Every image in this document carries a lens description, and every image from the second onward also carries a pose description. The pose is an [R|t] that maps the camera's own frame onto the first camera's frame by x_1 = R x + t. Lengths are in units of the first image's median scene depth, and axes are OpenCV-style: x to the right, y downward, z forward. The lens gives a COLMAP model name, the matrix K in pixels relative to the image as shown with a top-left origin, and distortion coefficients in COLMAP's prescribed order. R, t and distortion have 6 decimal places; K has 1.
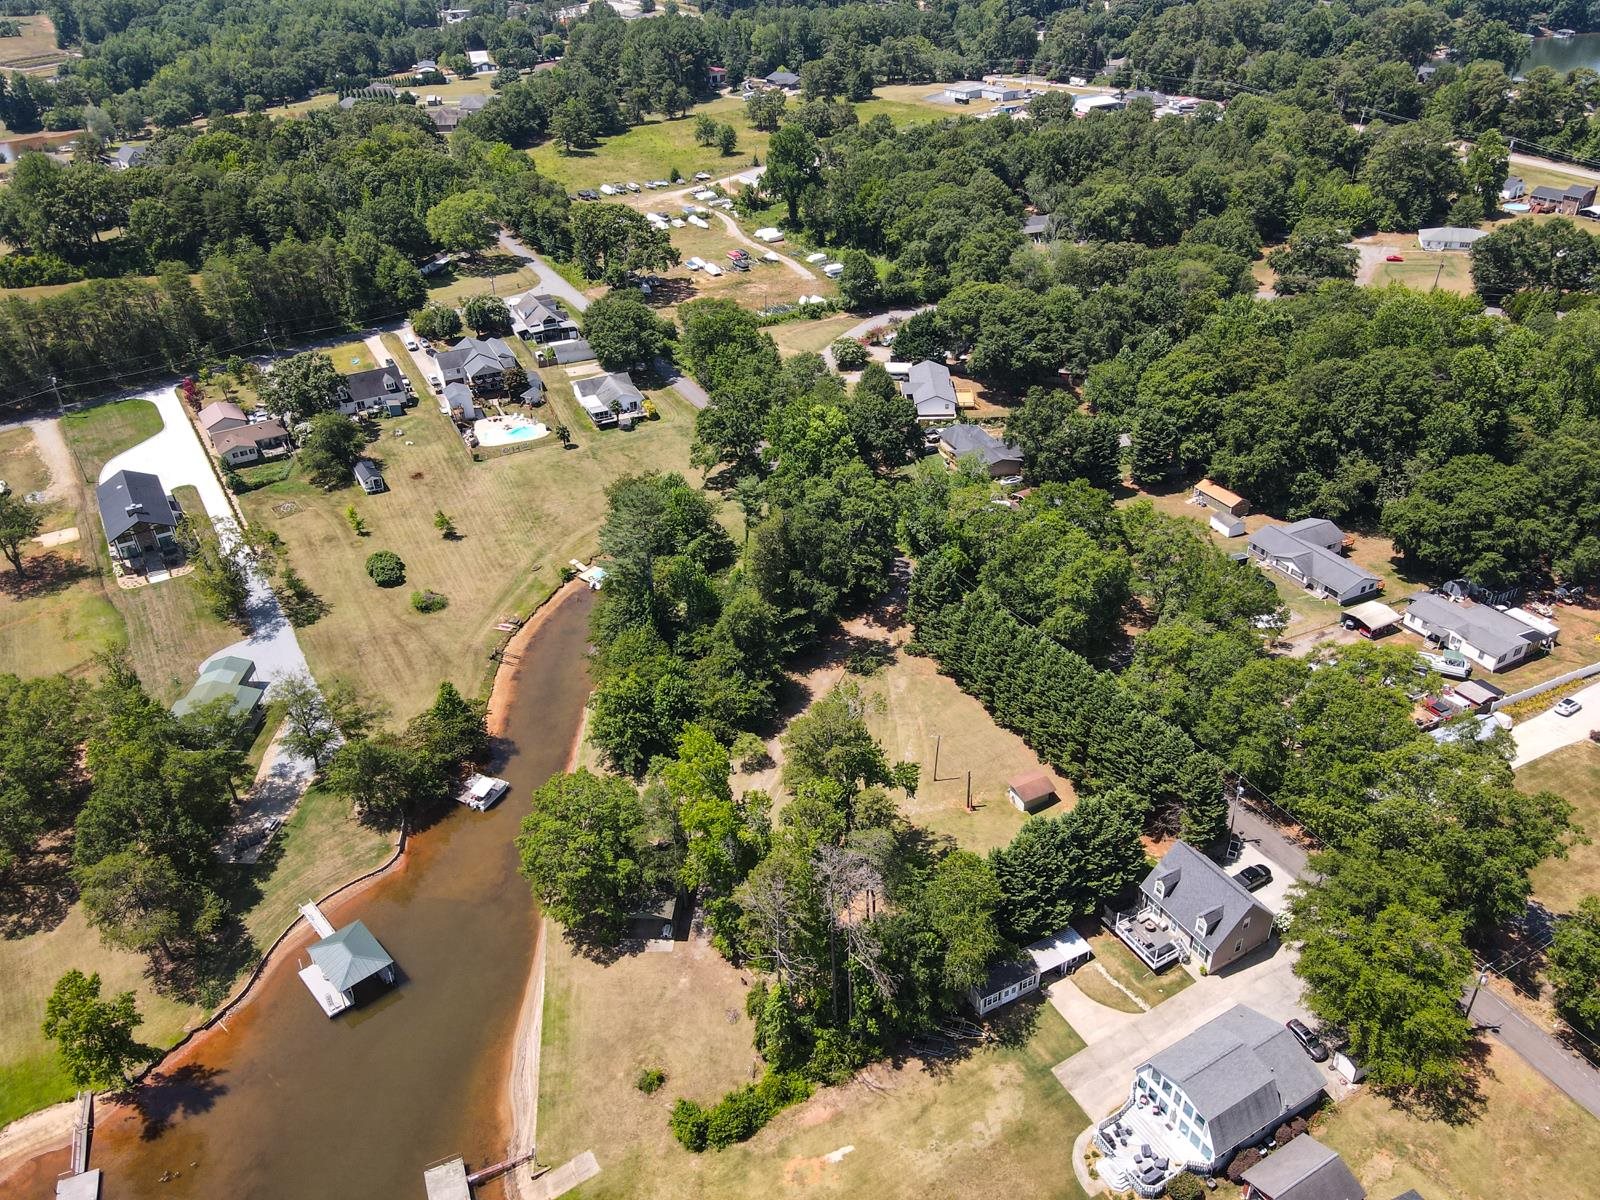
lens RADIAL K [[1155.8, 0, 809.5], [0, 1155.8, 636.1], [0, 0, 1]] dist [-0.000493, 0.025648]
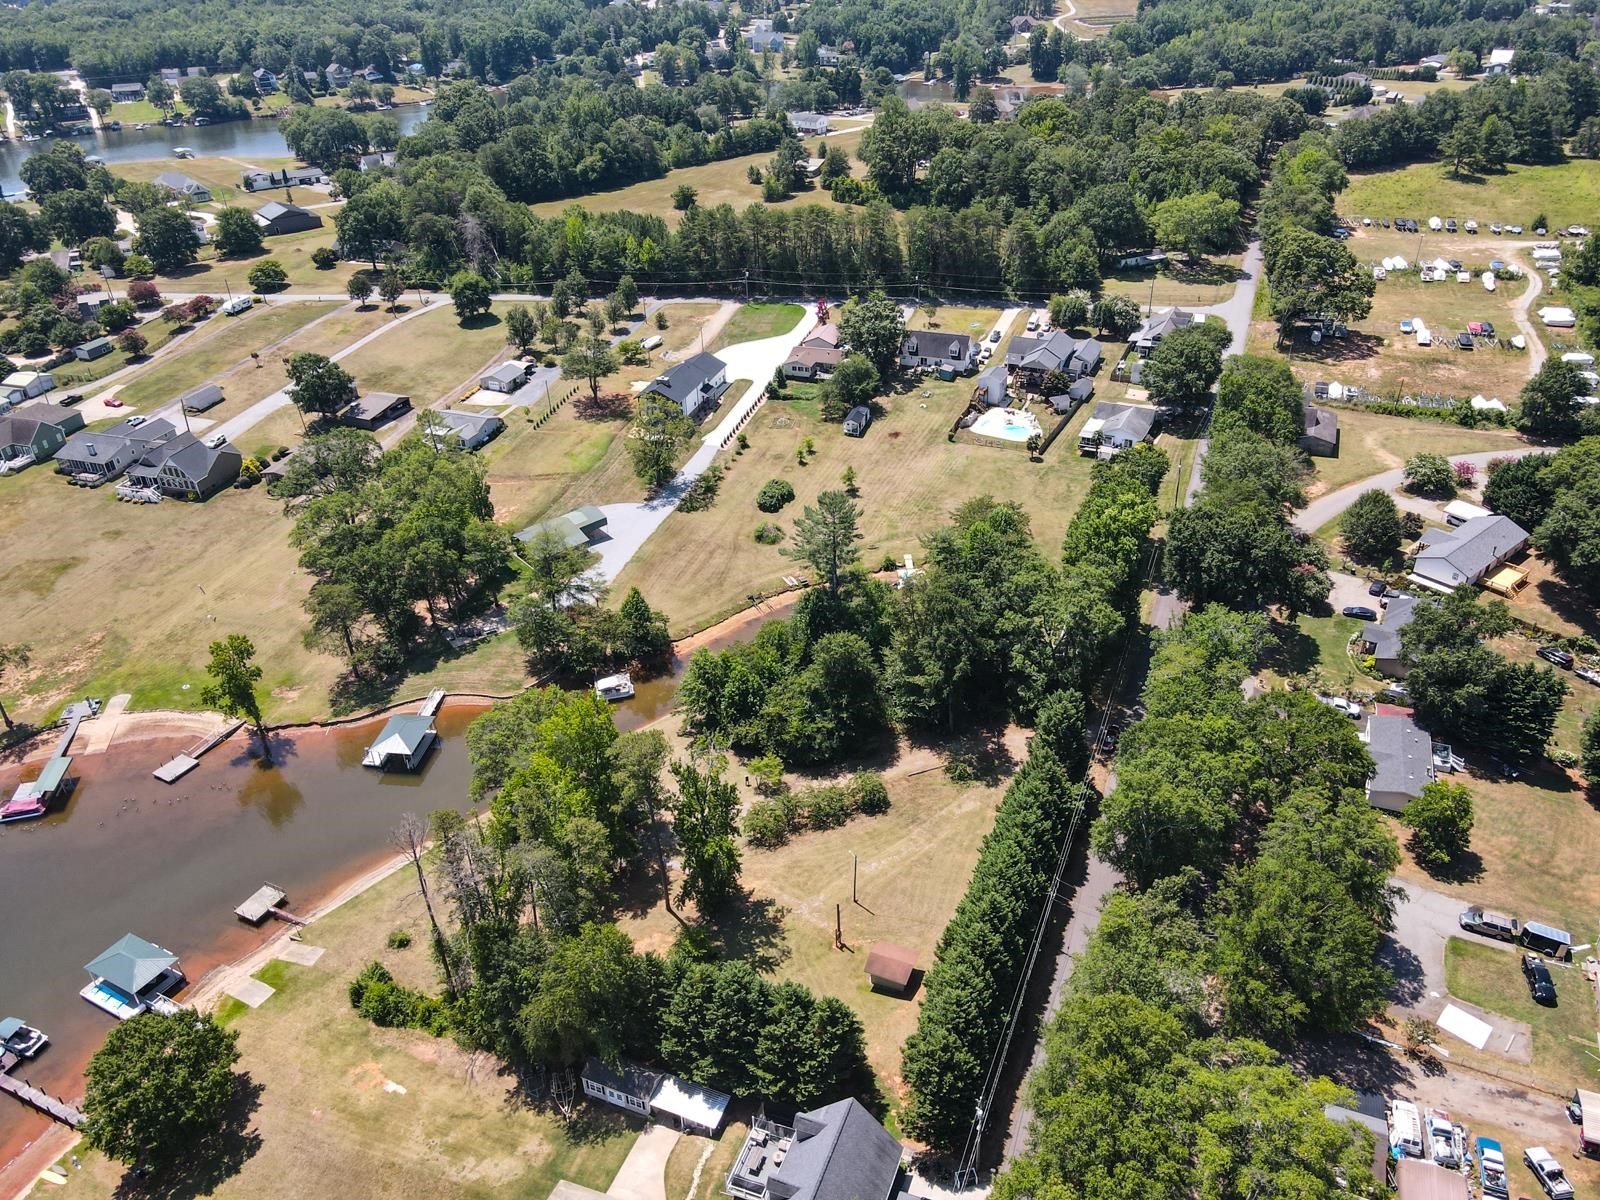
lens RADIAL K [[1155.8, 0, 809.5], [0, 1155.8, 636.1], [0, 0, 1]] dist [-0.000493, 0.025648]
pose [[0.641637, 0.428242, -0.636326, 0.407553], [-0.416885, 0.891093, 0.179333, -0.146098], [0.643824, 0.150208, 0.750286, 0.199569]]
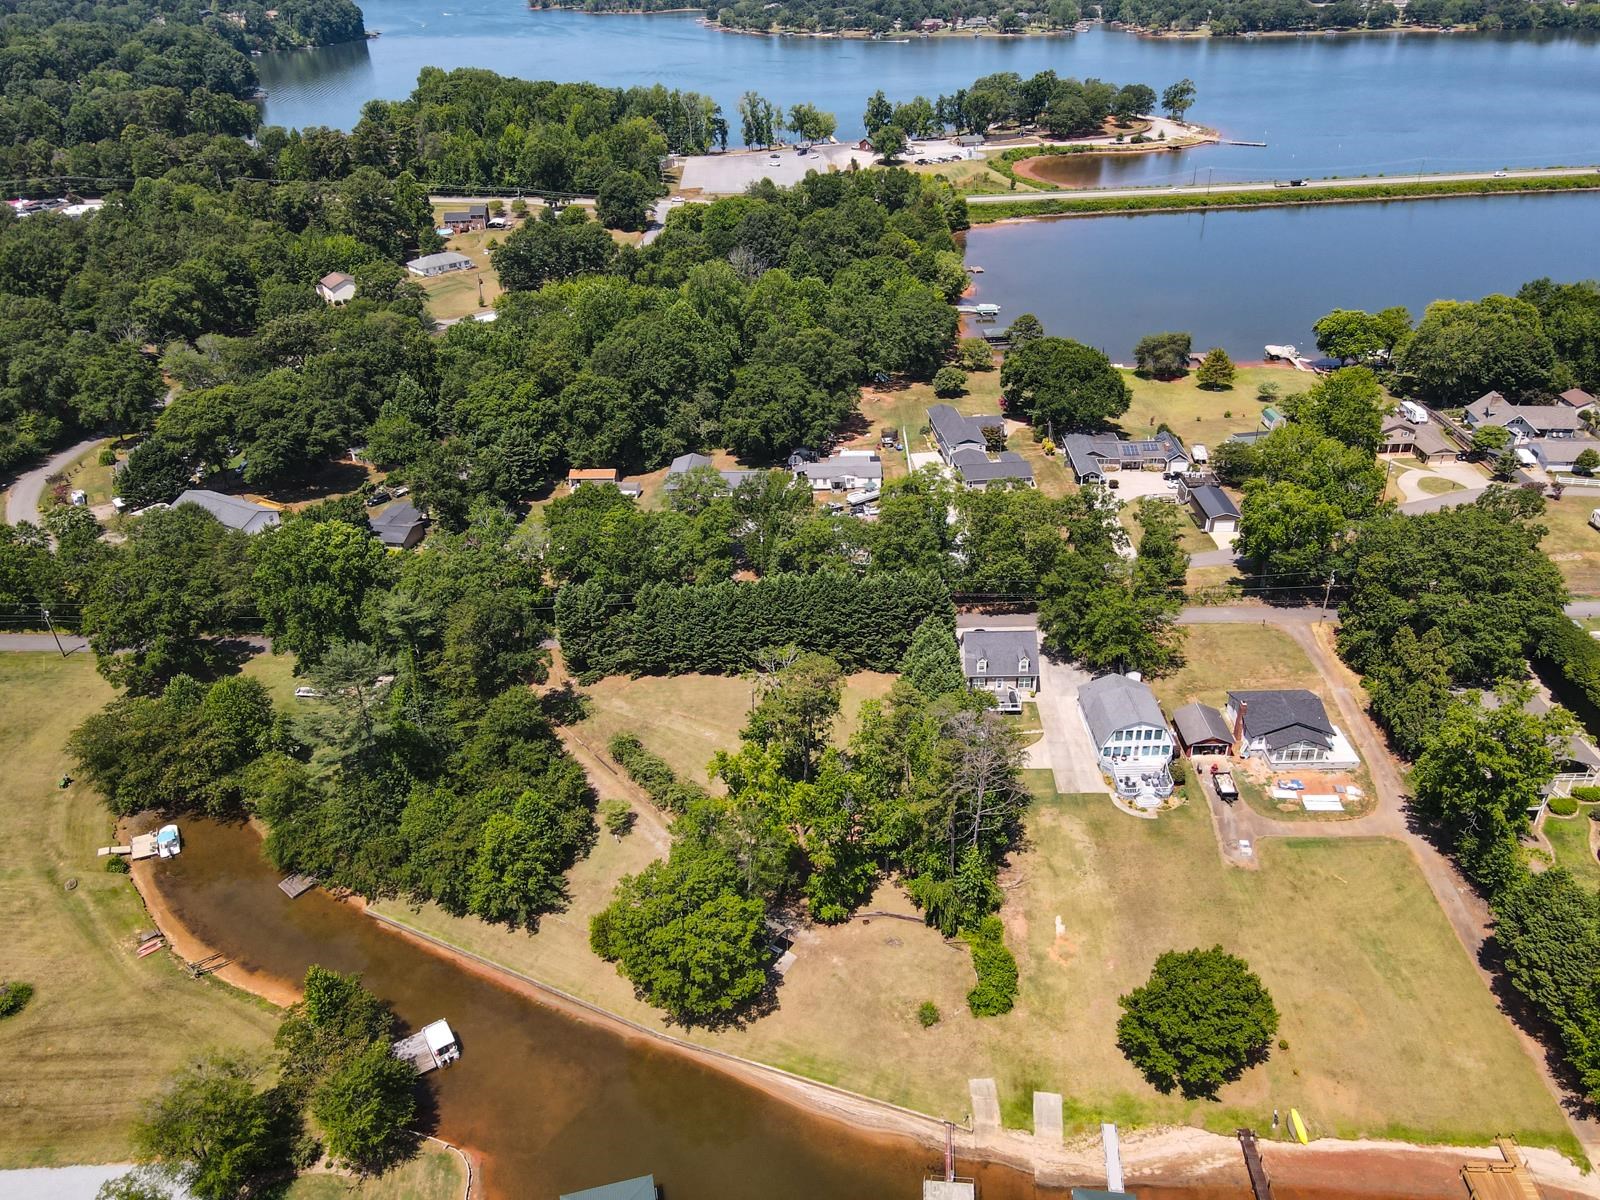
lens RADIAL K [[1155.8, 0, 809.5], [0, 1155.8, 636.1], [0, 0, 1]] dist [-0.000493, 0.025648]
pose [[0.485696, -0.447557, 0.750861, -0.475159], [0.491294, 0.850241, 0.188999, -0.098844], [-0.723001, 0.277097, 0.632840, 0.166834]]
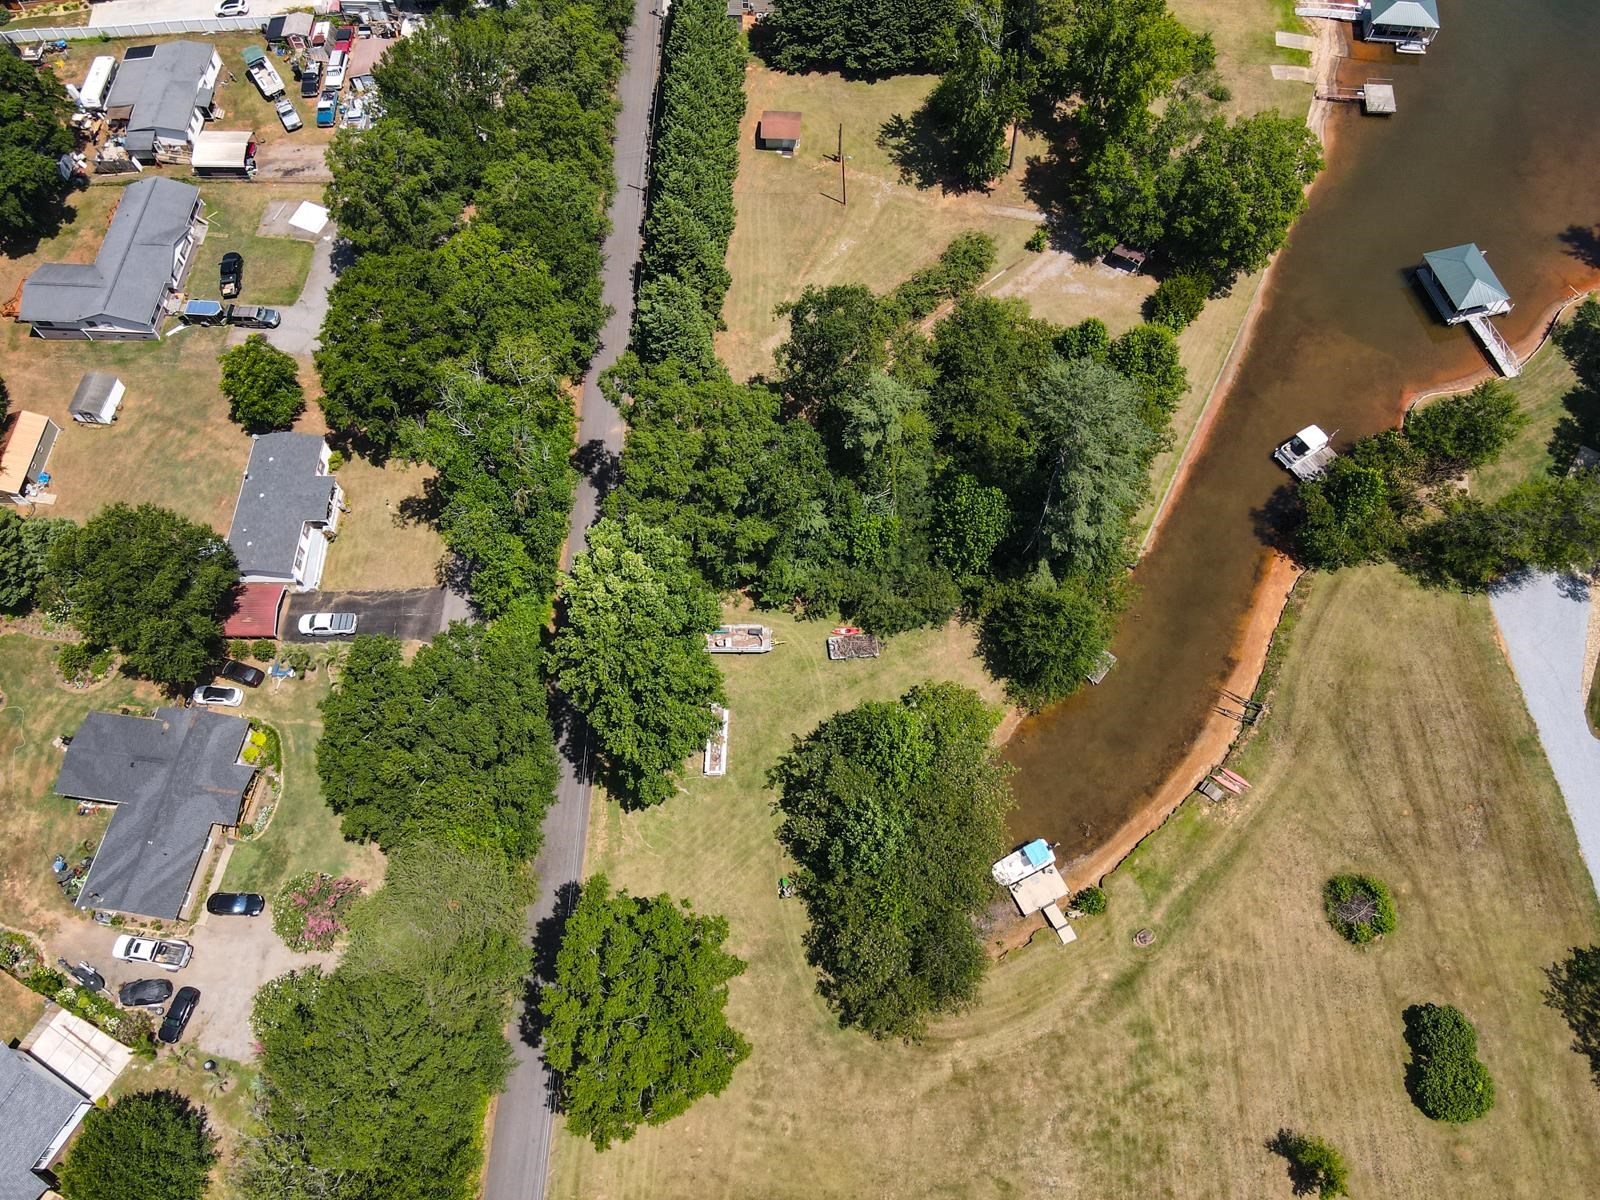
lens RADIAL K [[1142.6, 0, 800.0], [0, 1142.6, 600.0], [0, 0, 1]] dist [0.003465, 0.004315]
pose [[-0.868007, -0.426466, 0.254343, -0.165659], [0.311209, -0.068095, 0.947899, -0.561256], [-0.386927, 0.901937, 0.191827, 0.809943]]
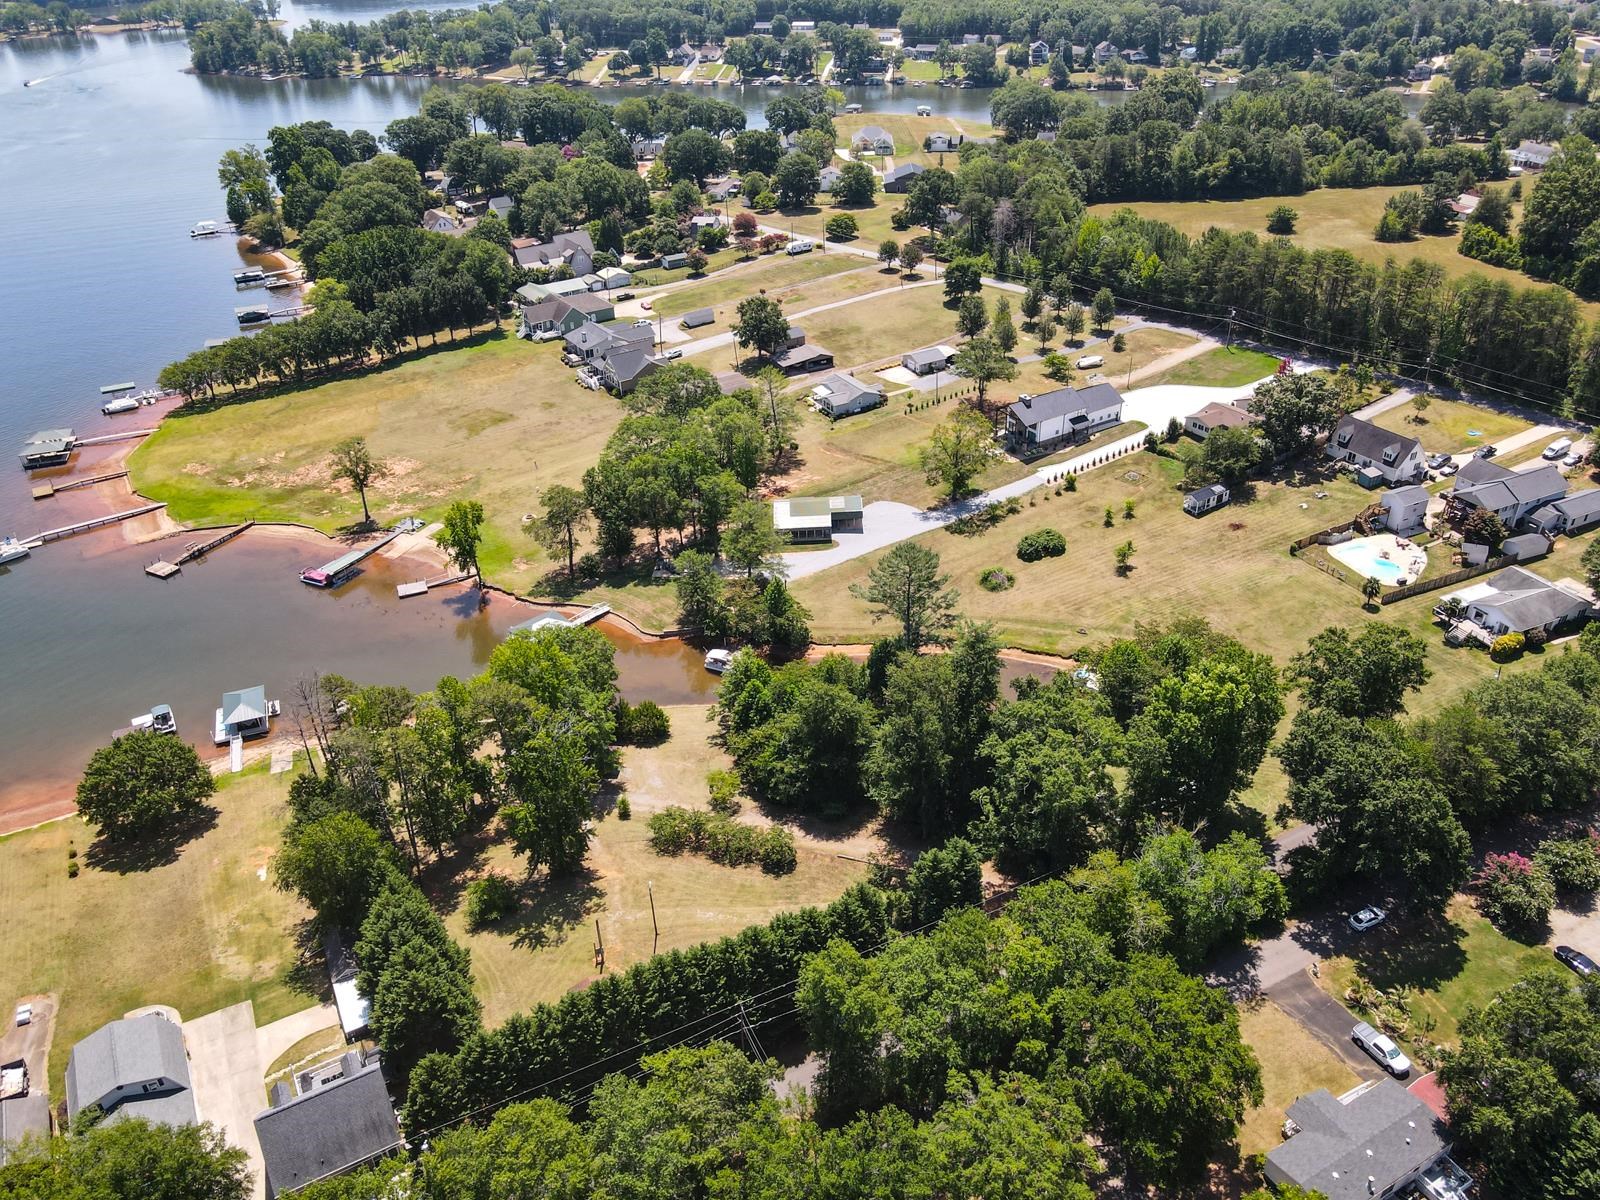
lens RADIAL K [[1155.8, 0, 809.5], [0, 1155.8, 636.1], [0, 0, 1]] dist [-0.000493, 0.025648]
pose [[0.010249, 0.568351, -0.822722, 0.504340], [-0.536931, 0.697220, 0.474963, -0.366326], [0.843564, 0.436877, 0.312311, 0.522879]]
